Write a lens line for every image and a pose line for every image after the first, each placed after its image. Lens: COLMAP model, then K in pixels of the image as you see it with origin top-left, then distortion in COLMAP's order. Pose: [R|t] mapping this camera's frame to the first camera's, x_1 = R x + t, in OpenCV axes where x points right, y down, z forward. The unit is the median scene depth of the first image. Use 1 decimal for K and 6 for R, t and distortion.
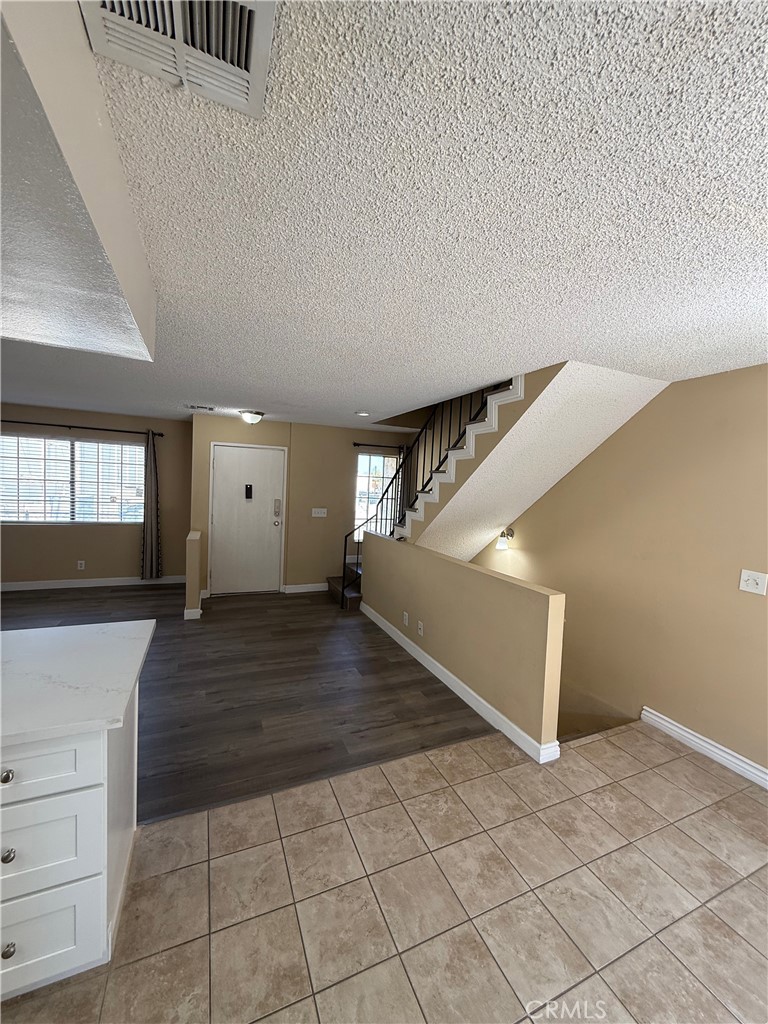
lens RADIAL K [[408.1, 0, 384.0], [0, 408.1, 509.4], [0, 0, 1]] dist [0.000499, 0.000048]
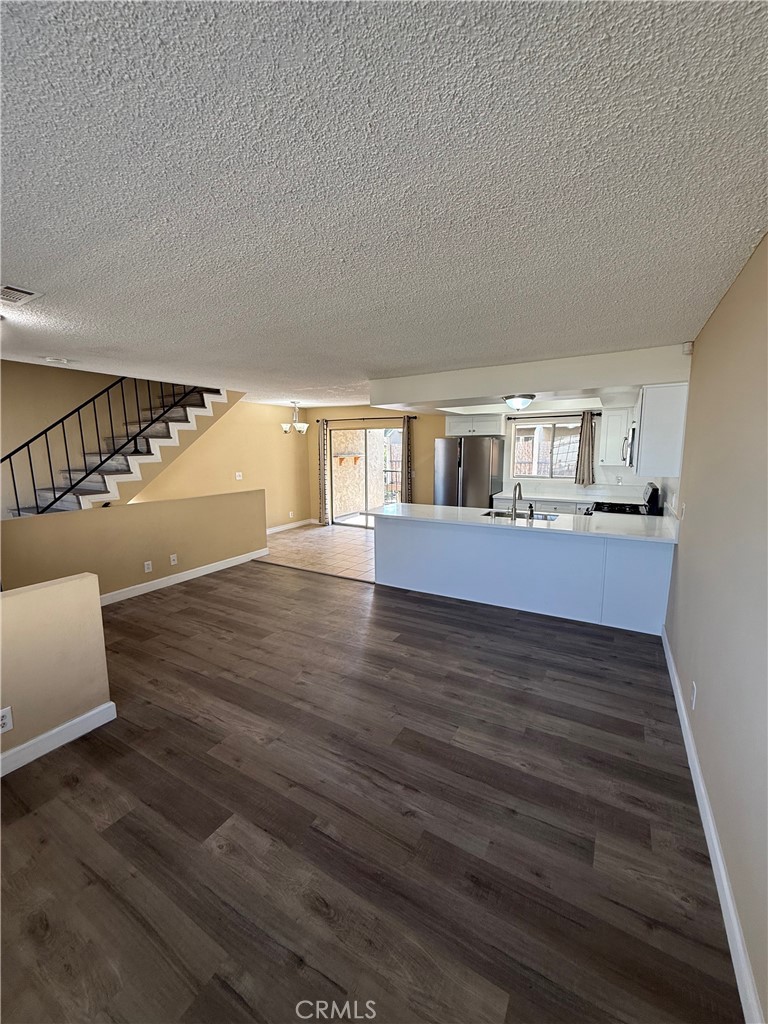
lens RADIAL K [[408.1, 0, 384.0], [0, 408.1, 509.4], [0, 0, 1]] dist [0.000499, 0.000048]
pose [[-0.593694, -0.162455, 0.788121, -1.372788], [0.030889, 0.974086, 0.224057, -0.142087], [-0.804097, 0.157366, -0.573292, 1.239208]]
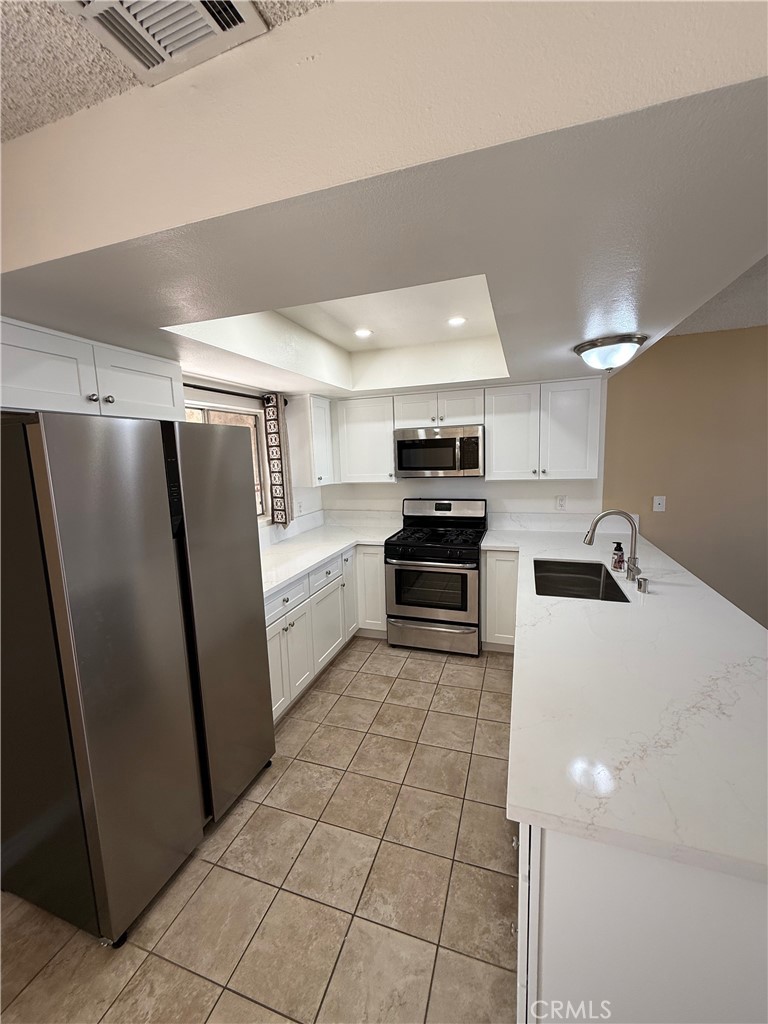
lens RADIAL K [[408.1, 0, 384.0], [0, 408.1, 509.4], [0, 0, 1]] dist [0.000499, 0.000048]
pose [[-0.674077, 0.077051, -0.734632, -0.013453], [-0.042506, 0.988851, 0.142716, -0.021676], [0.737438, 0.127428, -0.663286, 0.419212]]
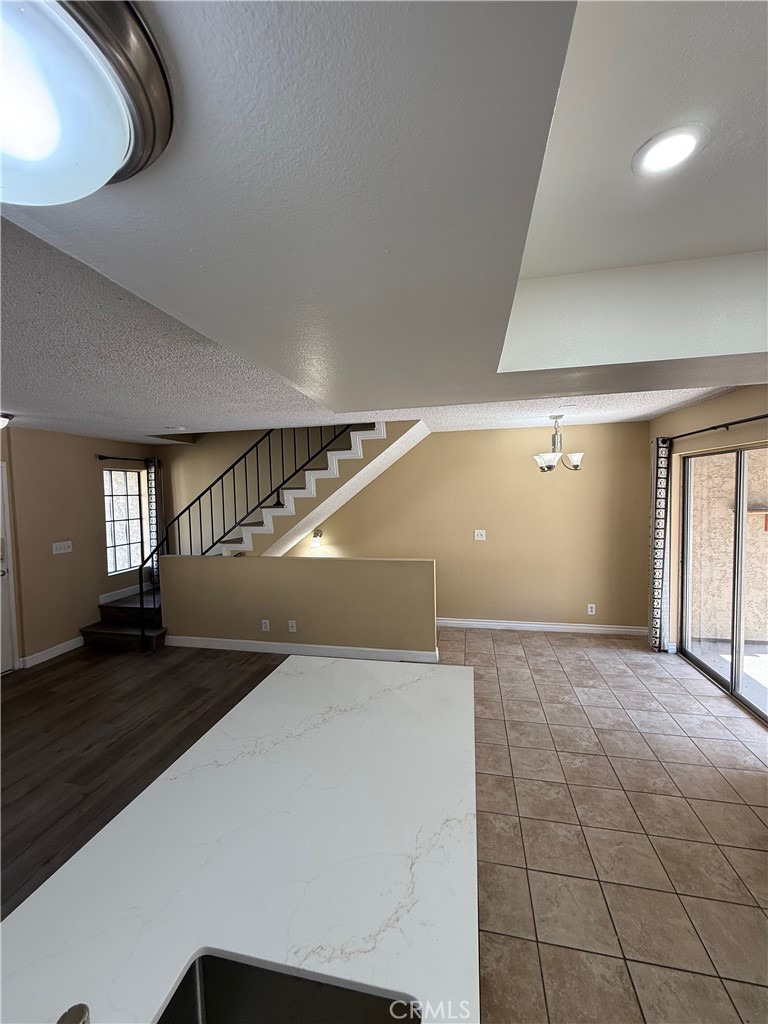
lens RADIAL K [[408.1, 0, 384.0], [0, 408.1, 509.4], [0, 0, 1]] dist [0.000499, 0.000048]
pose [[0.578023, -0.095631, 0.810397, -0.687175], [0.098267, 0.994040, 0.047212, -0.064706], [-0.810082, 0.052345, 0.583975, 0.115262]]
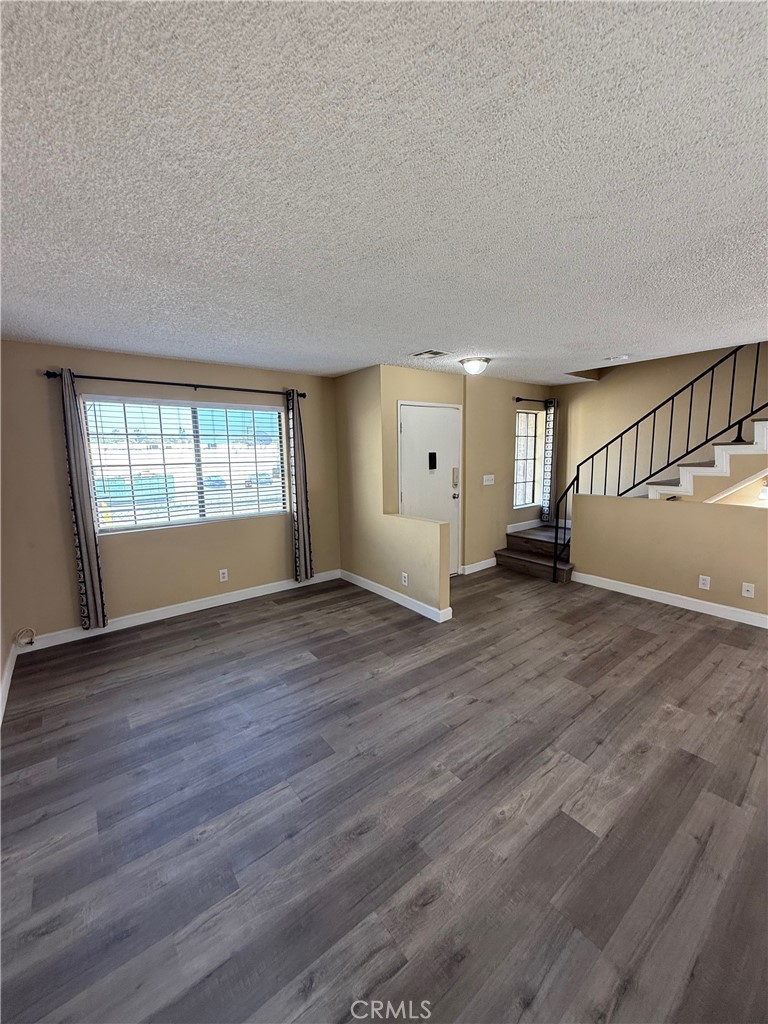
lens RADIAL K [[408.1, 0, 384.0], [0, 408.1, 509.4], [0, 0, 1]] dist [0.000499, 0.000048]
pose [[0.966050, -0.097859, 0.239105, -0.968238], [0.077326, 0.992582, 0.093816, -0.047051], [-0.246513, -0.072142, 0.966451, 0.330100]]
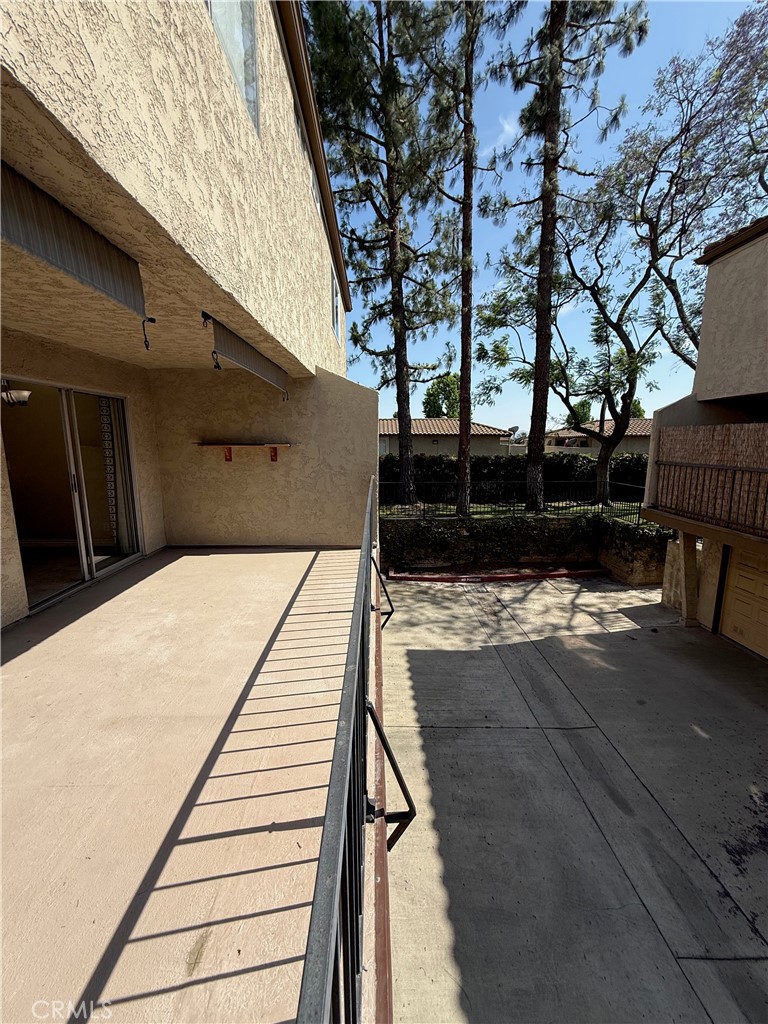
lens RADIAL K [[405.2, 0, 384.0], [0, 405.2, 508.6], [0, 0, 1]] dist [-0.001882, -0.000054]
pose [[0.377262, -0.195558, 0.905224, -0.274327], [0.074641, 0.980692, 0.180754, 0.107840], [-0.923094, -0.000625, 0.384574, -1.220585]]
